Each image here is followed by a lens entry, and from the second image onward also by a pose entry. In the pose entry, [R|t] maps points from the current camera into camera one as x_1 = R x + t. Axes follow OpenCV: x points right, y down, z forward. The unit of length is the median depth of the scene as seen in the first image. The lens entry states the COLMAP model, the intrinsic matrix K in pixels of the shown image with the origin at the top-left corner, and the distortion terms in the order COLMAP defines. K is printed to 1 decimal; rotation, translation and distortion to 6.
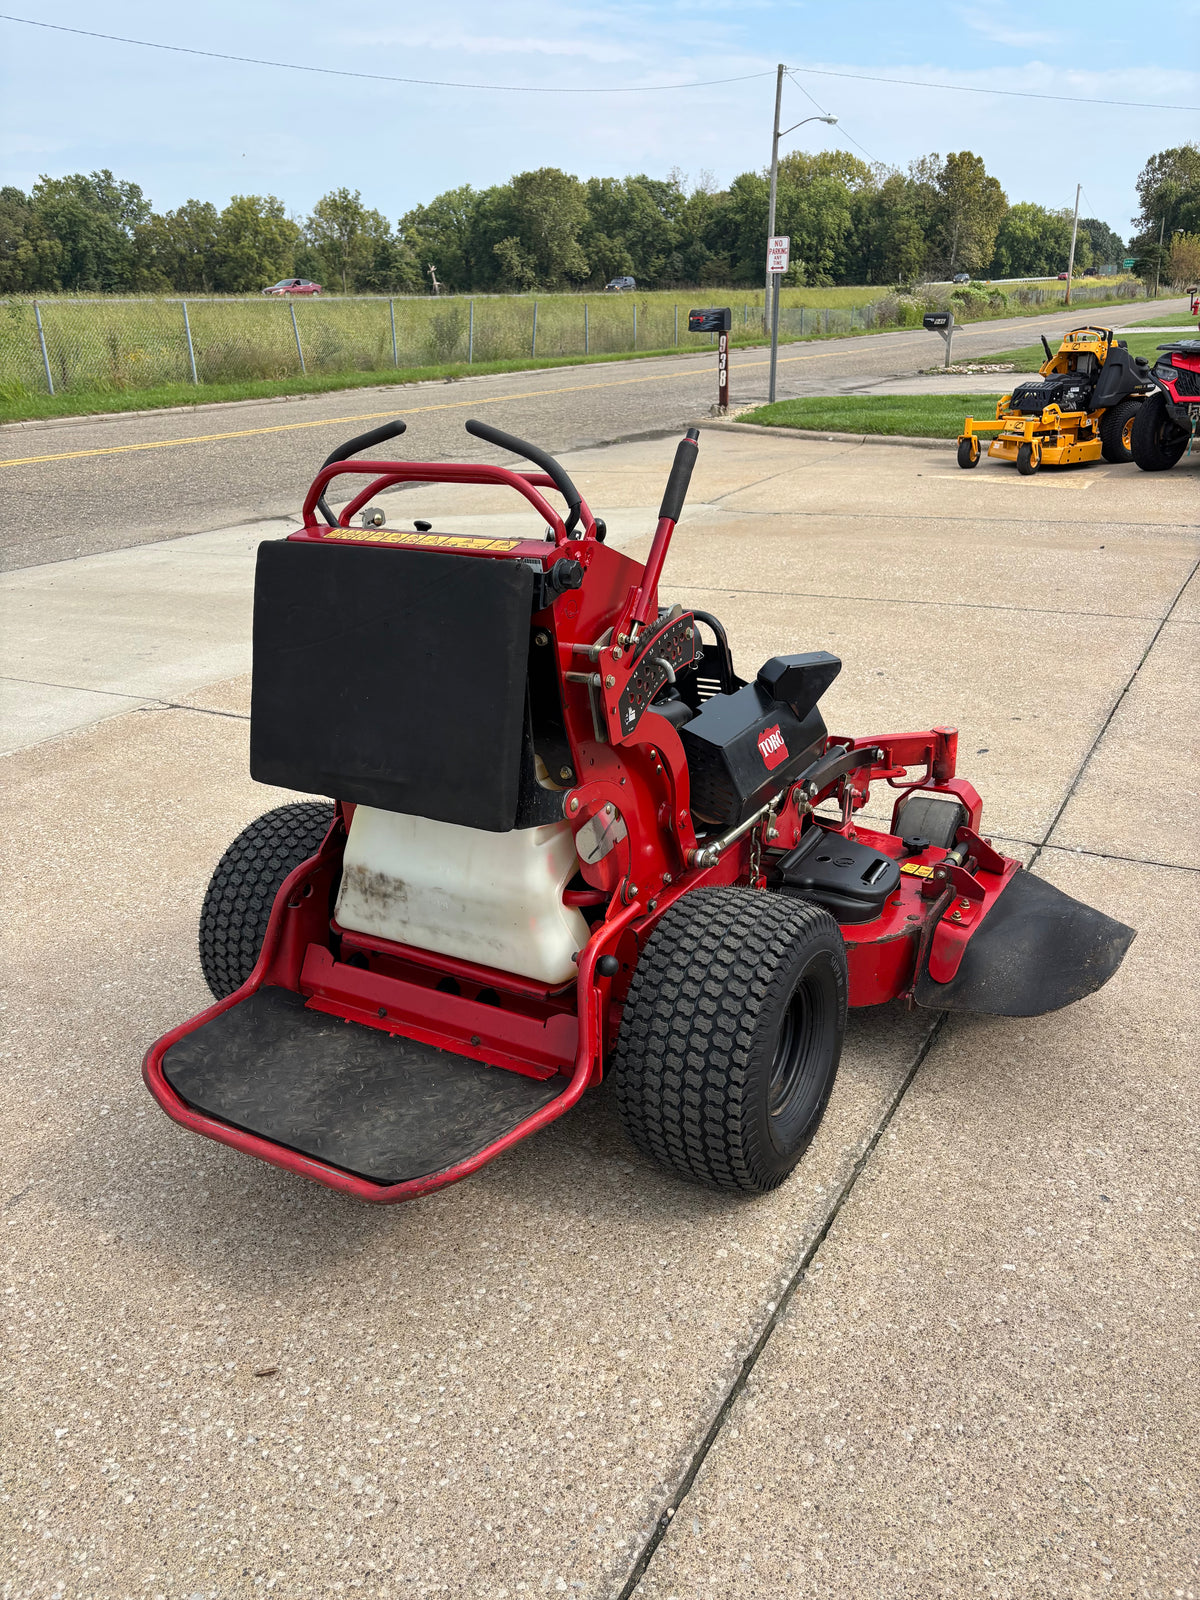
lens RADIAL K [[1202.3, 0, 605.9], [0, 1202.3, 798.6], [0, 0, 1]] dist [0.064427, -0.074039]
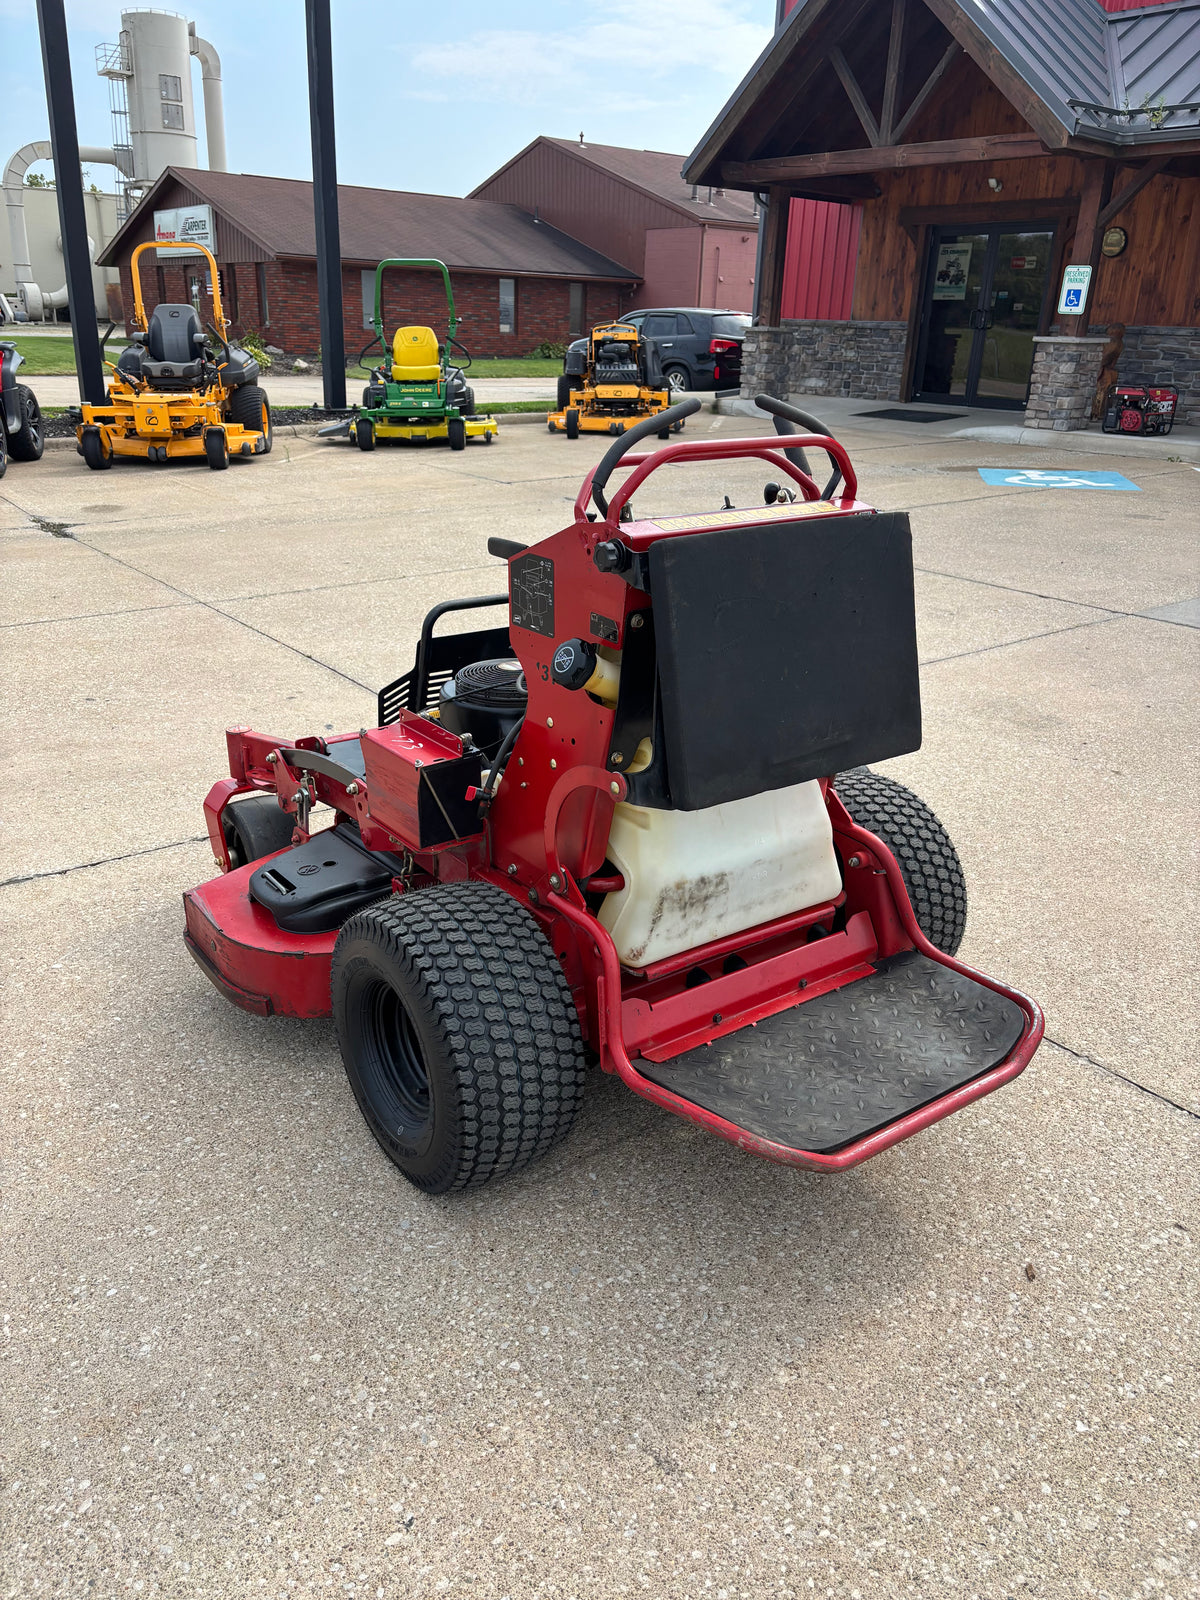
lens RADIAL K [[1206.2, 0, 592.9], [0, 1206.2, 793.6], [0, 0, 1]] dist [0.059205, -0.065994]
pose [[0.400638, -0.296755, 0.866848, -0.734413], [0.308590, 0.934525, 0.177300, -0.139438], [-0.862706, 0.196468, 0.465982, 0.441302]]
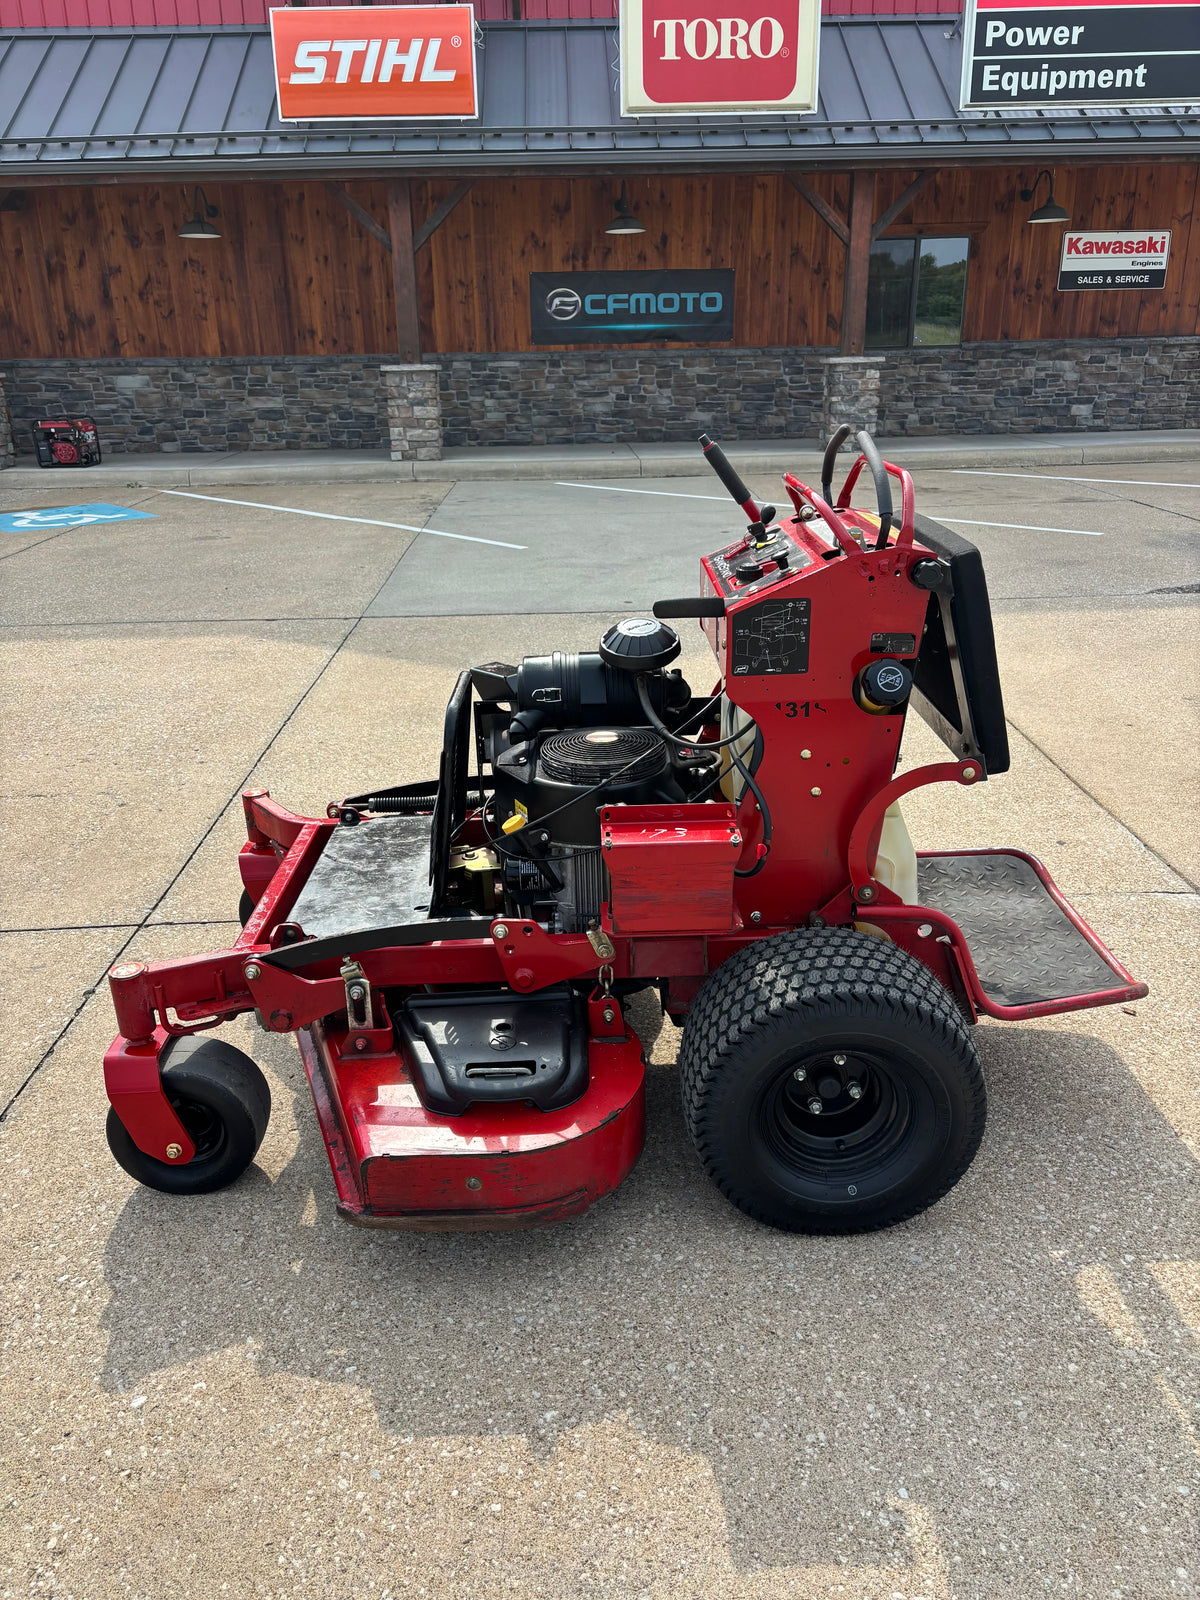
lens RADIAL K [[1212.7, 0, 600.0], [0, 1212.7, 800.0], [0, 0, 1]] dist [0.027551, 0.001964]
pose [[-0.512898, -0.259670, 0.818234, -0.665782], [0.353536, 0.804678, 0.476976, -0.422634], [-0.782271, 0.533915, -0.320915, 1.107195]]
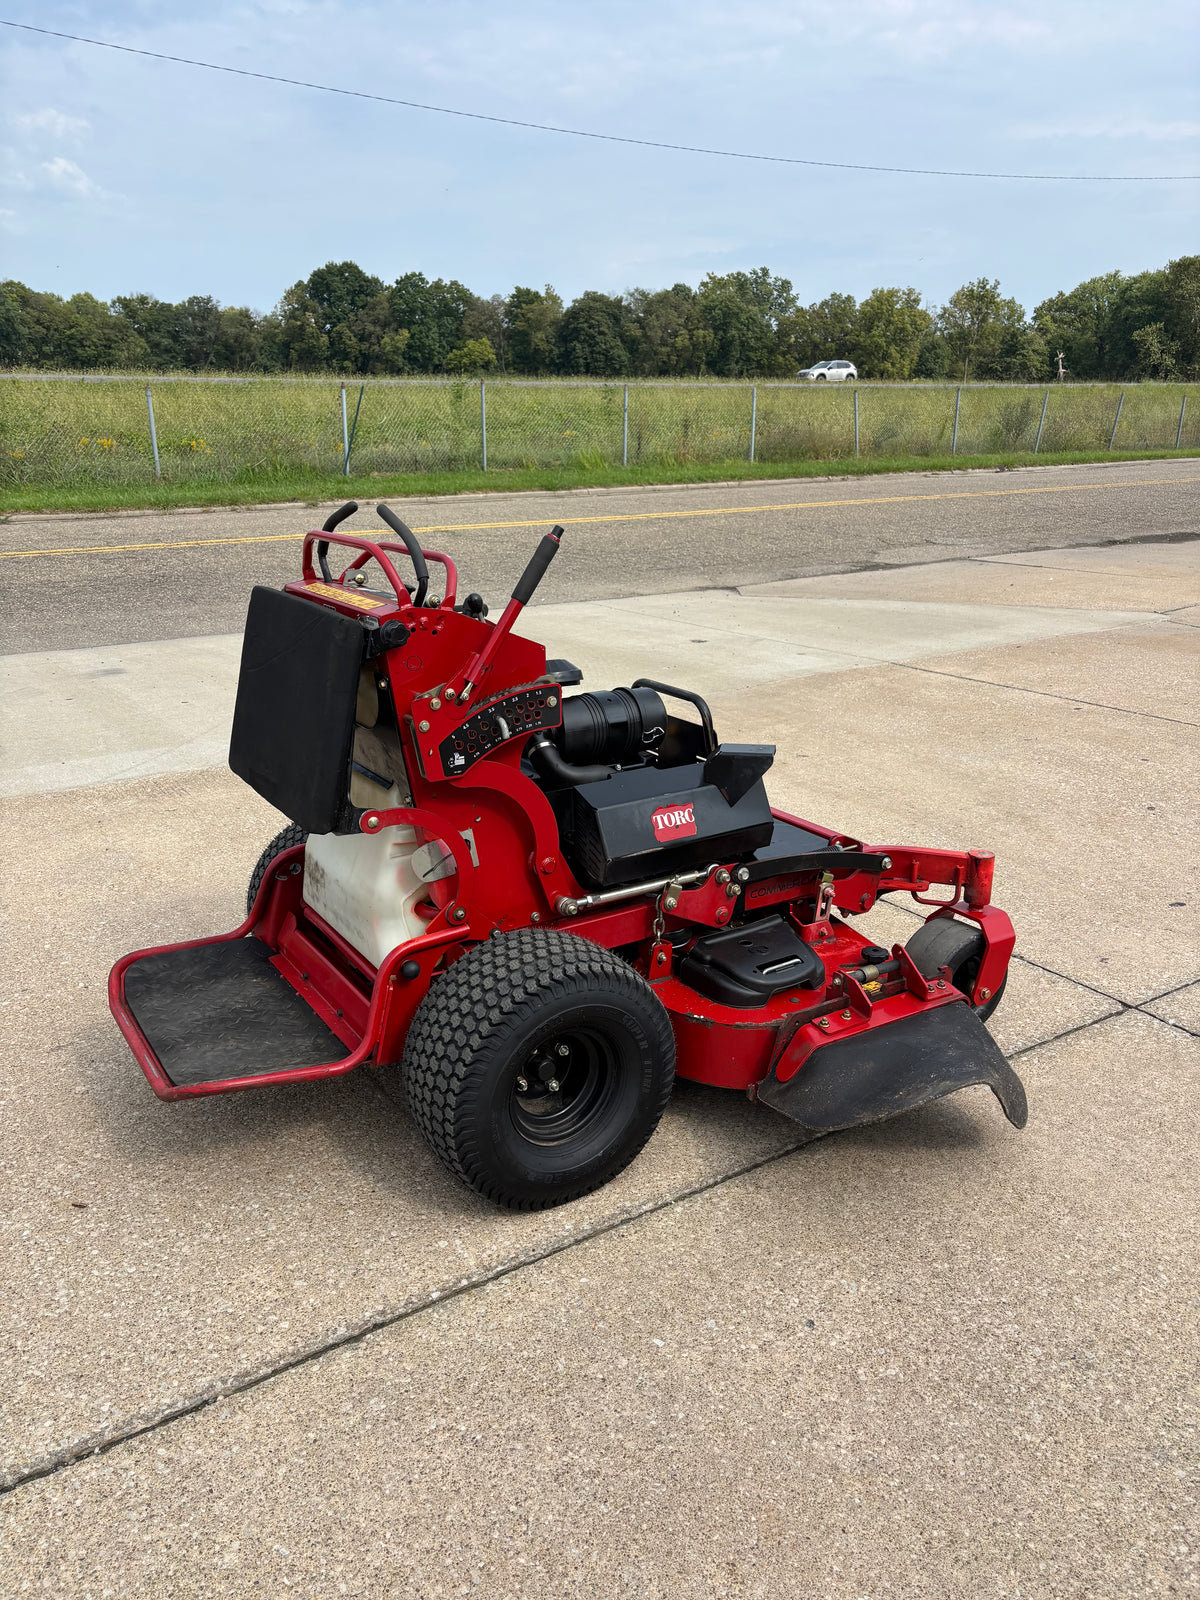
lens RADIAL K [[1193.4, 0, 596.2], [0, 1193.4, 808.5], [0, 0, 1]] dist [0.073184, -0.085300]
pose [[0.888904, 0.169536, -0.425566, 0.411335], [-0.191576, 0.981435, -0.009174, -0.024735], [0.416110, 0.089683, 0.904881, 0.008897]]
